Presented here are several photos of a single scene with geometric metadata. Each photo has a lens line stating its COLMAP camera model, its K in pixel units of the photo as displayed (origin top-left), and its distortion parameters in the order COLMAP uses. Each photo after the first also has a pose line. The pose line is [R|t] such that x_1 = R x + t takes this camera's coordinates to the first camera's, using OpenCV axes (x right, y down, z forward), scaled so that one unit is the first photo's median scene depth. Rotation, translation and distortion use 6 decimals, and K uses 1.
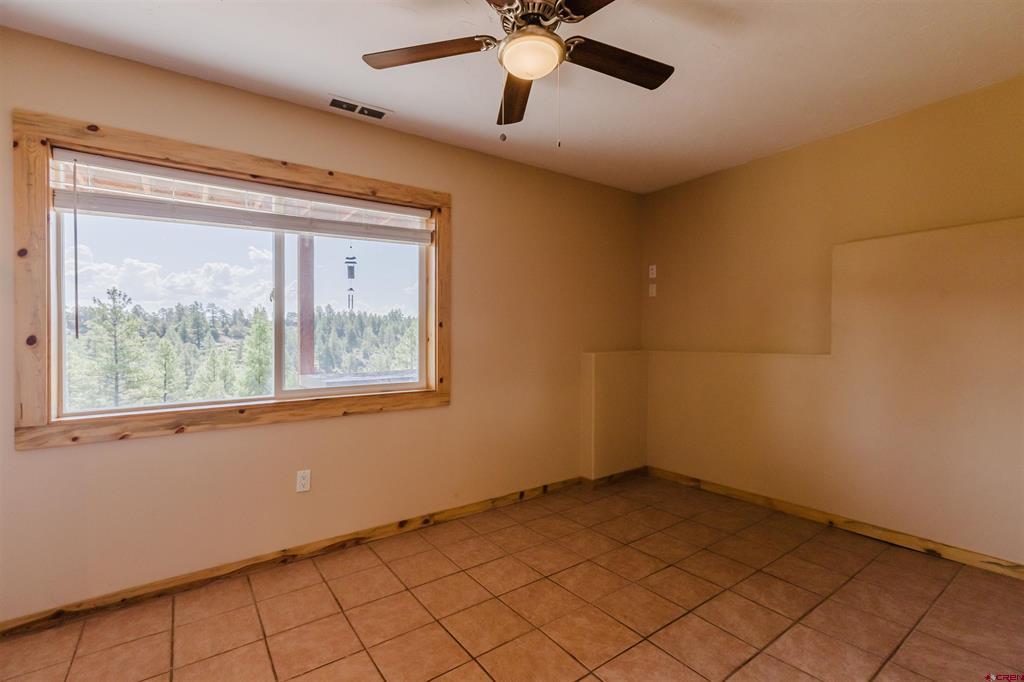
lens RADIAL K [[459.4, 0, 510.8], [0, 459.4, 331.0], [0, 0, 1]] dist [-0.001960, 0.000049]
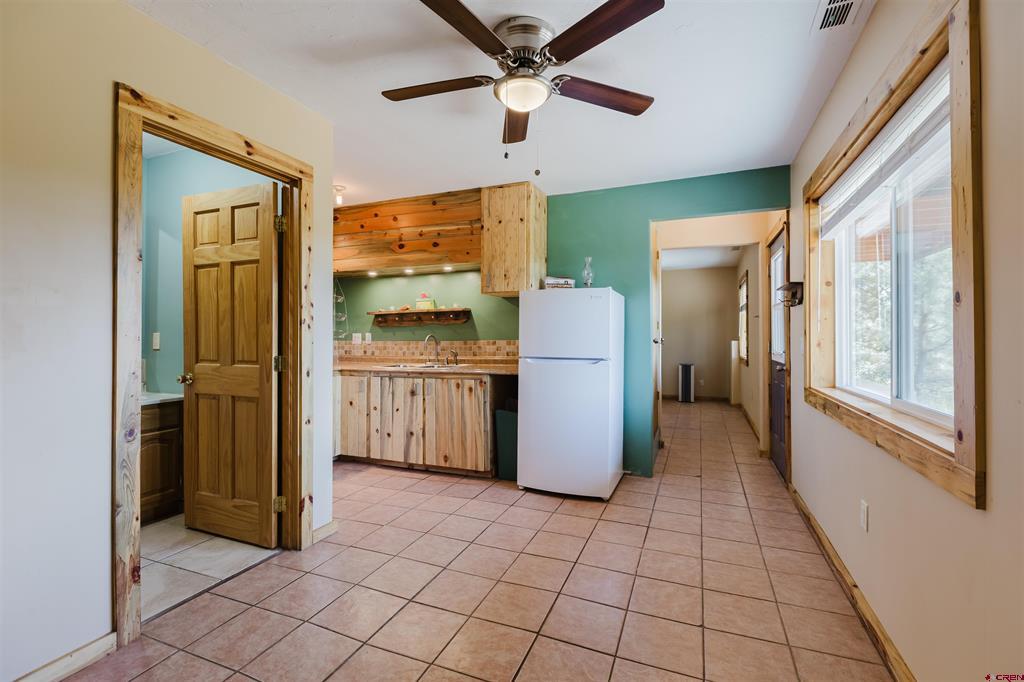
lens RADIAL K [[457.0, 0, 509.3], [0, 457.0, 341.2], [0, 0, 1]] dist [0.000868, 0.000181]
pose [[-0.848146, 0.019324, -0.529410, 0.452338], [0.017889, 0.999809, 0.007835, 0.015740], [0.529461, -0.002826, -0.848330, 1.331094]]
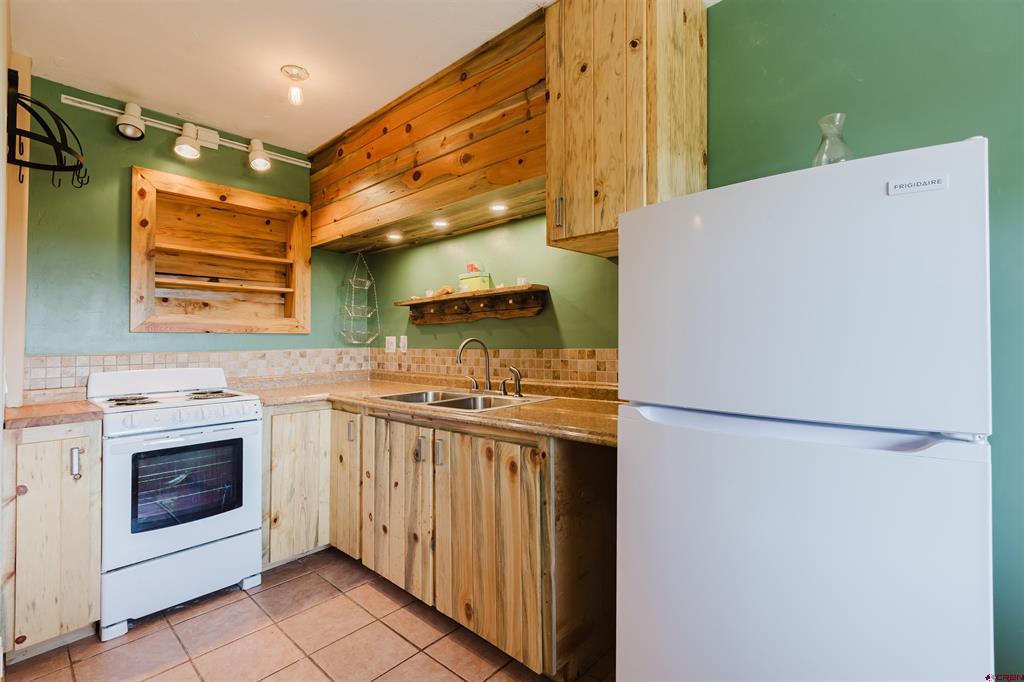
lens RADIAL K [[459.4, 0, 510.8], [0, 459.4, 331.0], [0, 0, 1]] dist [-0.001960, 0.000049]
pose [[-0.977402, 0.015161, -0.210842, -0.086437], [0.021063, 0.999446, -0.025772, 0.011040], [0.210335, -0.029630, -0.977180, 0.631232]]
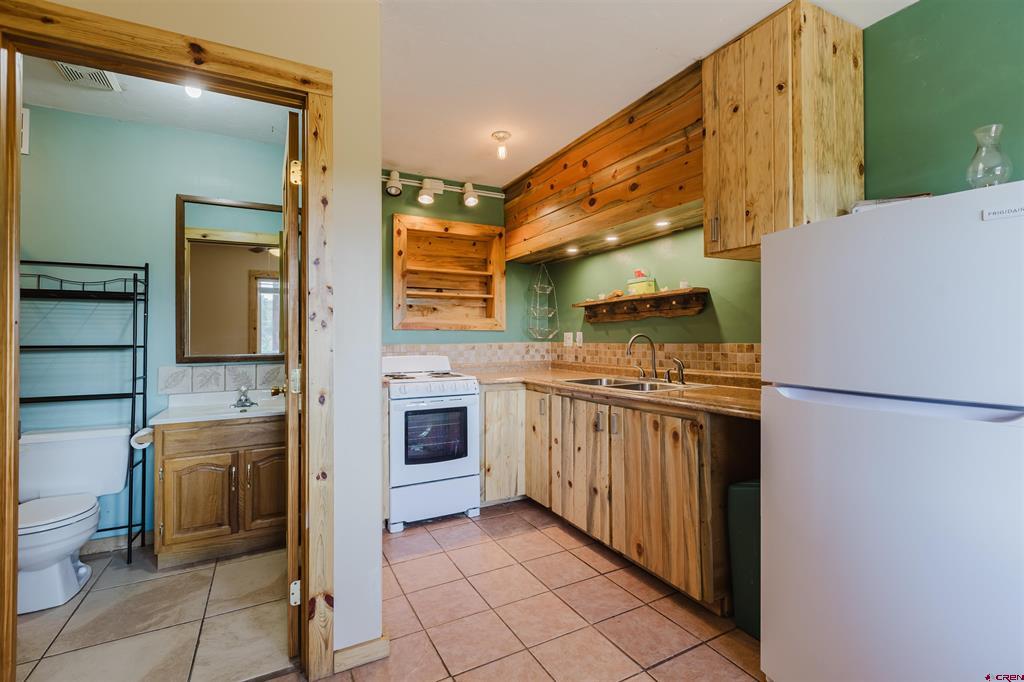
lens RADIAL K [[459.6, 0, 510.9], [0, 459.6, 329.0], [0, 0, 1]] dist [0.001309, 0.000460]
pose [[-0.990315, 0.022298, 0.137036, -0.050875], [0.018676, 0.999443, -0.027657, 0.013138], [-0.137576, -0.024830, -0.990180, 0.841362]]
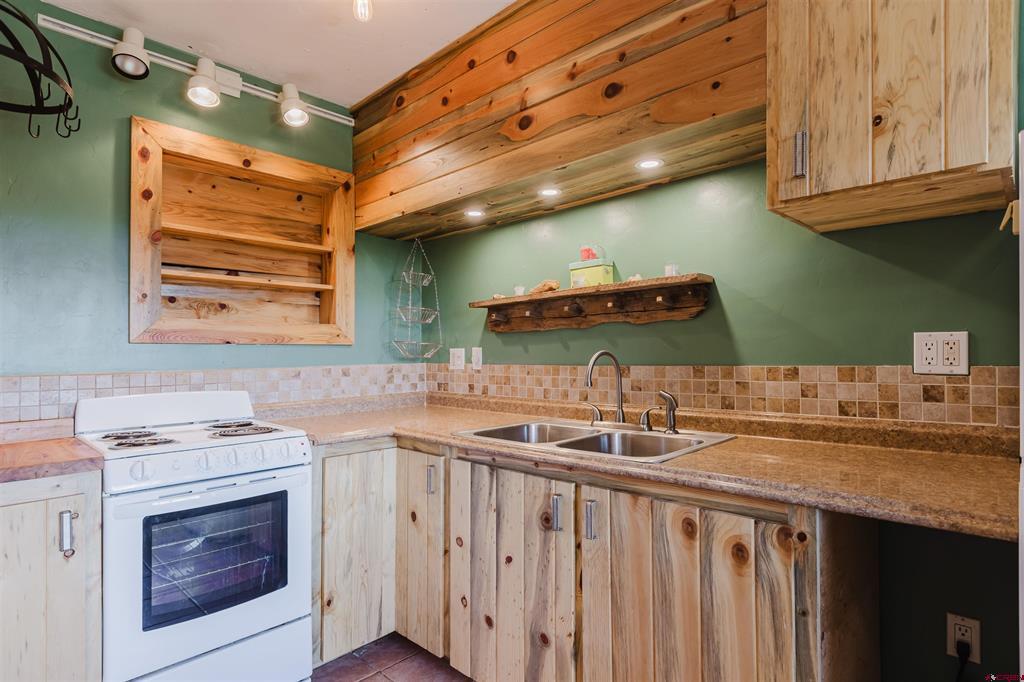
lens RADIAL K [[530.6, 0, 514.7], [0, 530.6, 344.3], [0, 0, 1]] dist [-0.003355, 0.000709]
pose [[-0.982848, 0.017113, -0.183623, 0.055492], [0.021573, 0.999518, -0.022319, 0.005283], [0.183153, -0.025897, -0.982743, 0.436773]]
